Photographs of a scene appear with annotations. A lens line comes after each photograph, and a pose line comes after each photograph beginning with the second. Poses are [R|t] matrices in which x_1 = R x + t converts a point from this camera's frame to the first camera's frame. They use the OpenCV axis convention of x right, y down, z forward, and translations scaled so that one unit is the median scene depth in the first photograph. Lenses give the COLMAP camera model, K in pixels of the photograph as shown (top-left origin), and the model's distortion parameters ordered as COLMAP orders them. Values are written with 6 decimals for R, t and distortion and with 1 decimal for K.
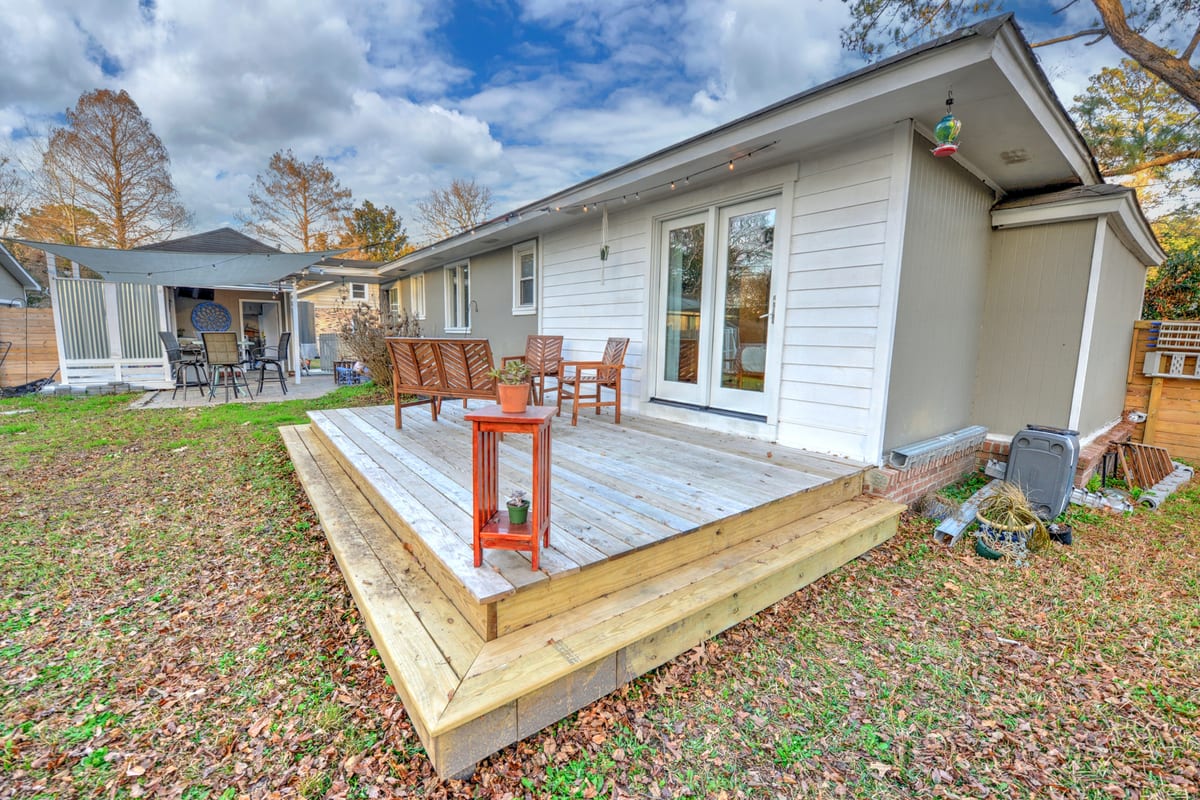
lens RADIAL K [[487.5, 0, 601.4], [0, 487.5, 397.6], [0, 0, 1]] dist [-0.019492, -0.000185]
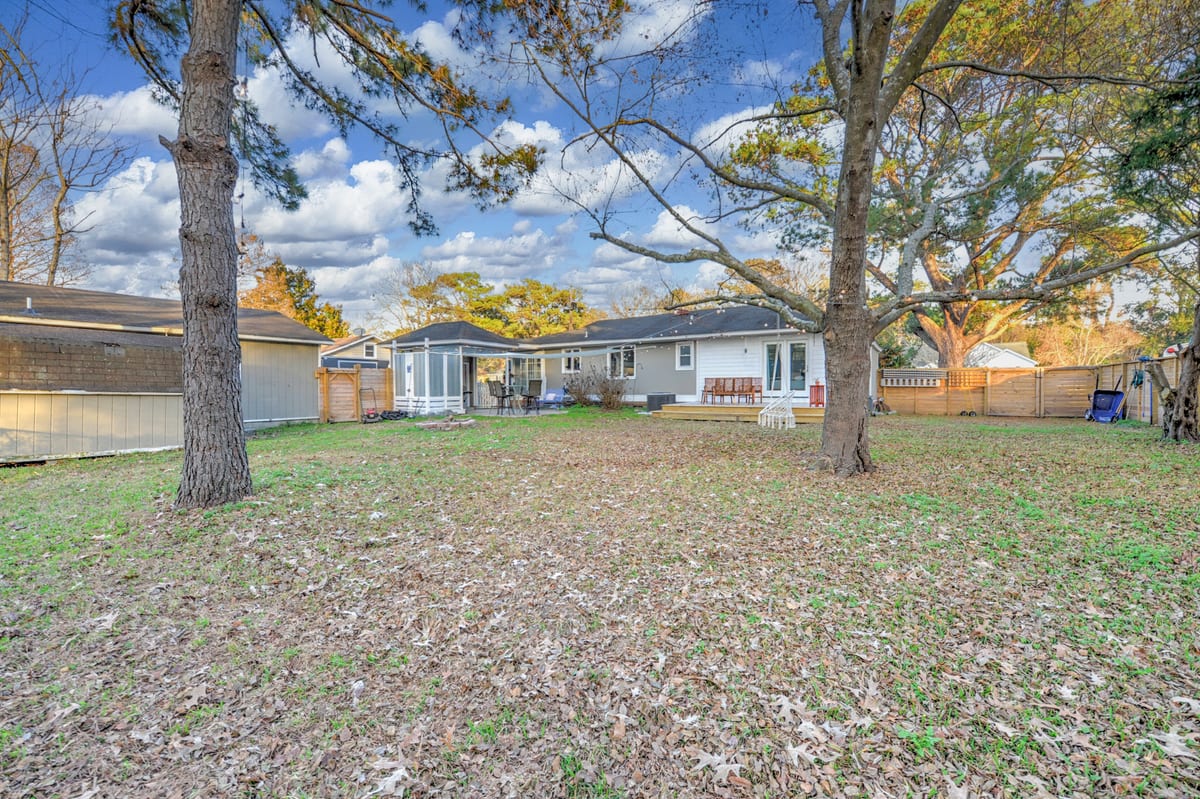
lens RADIAL K [[487.5, 0, 601.4], [0, 487.5, 397.1], [0, 0, 1]] dist [-0.019492, -0.000185]
pose [[0.941089, -0.032629, 0.336581, -1.618643], [0.067044, 0.993579, -0.091135, 0.185535], [-0.331446, 0.108332, 0.937234, -1.332124]]
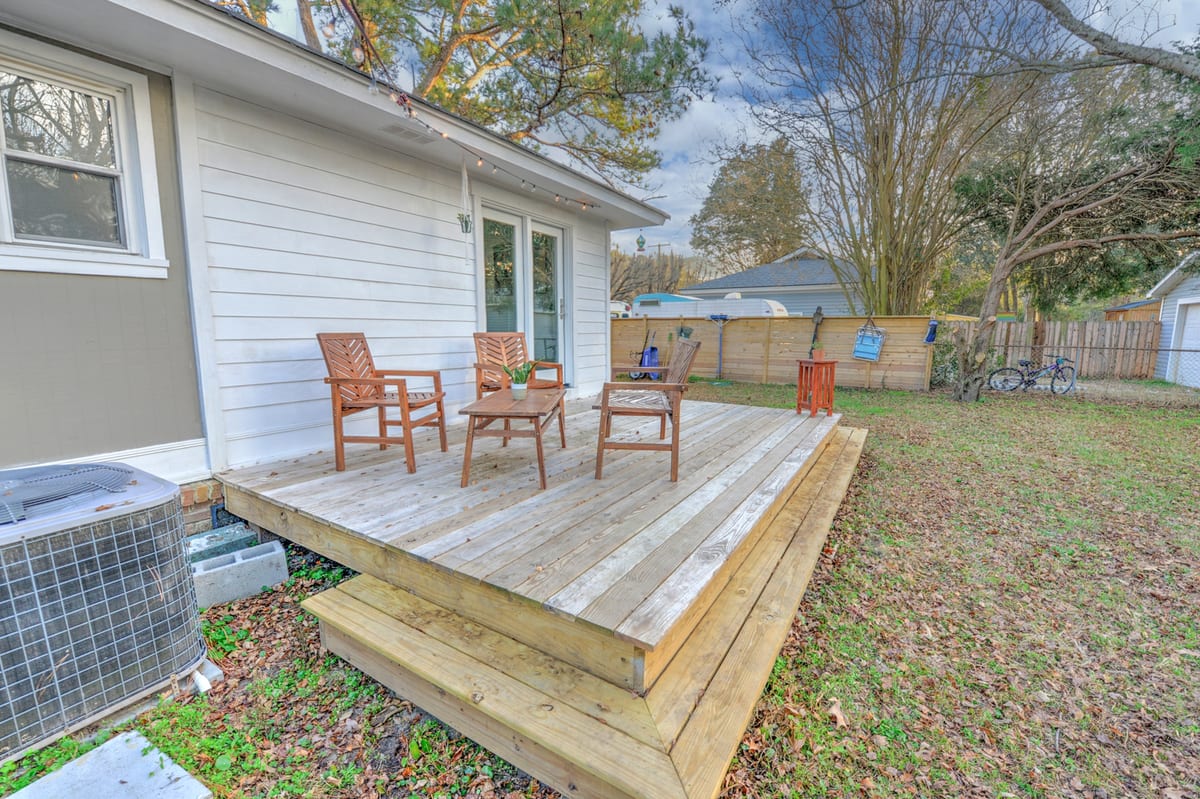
lens RADIAL K [[487.5, 0, 601.4], [0, 487.5, 397.1], [0, 0, 1]] dist [-0.019492, -0.000185]
pose [[-0.348745, -0.149685, 0.925187, -0.696917], [0.108236, 0.974126, 0.198401, -0.133561], [-0.930947, 0.169330, -0.323520, 0.925809]]
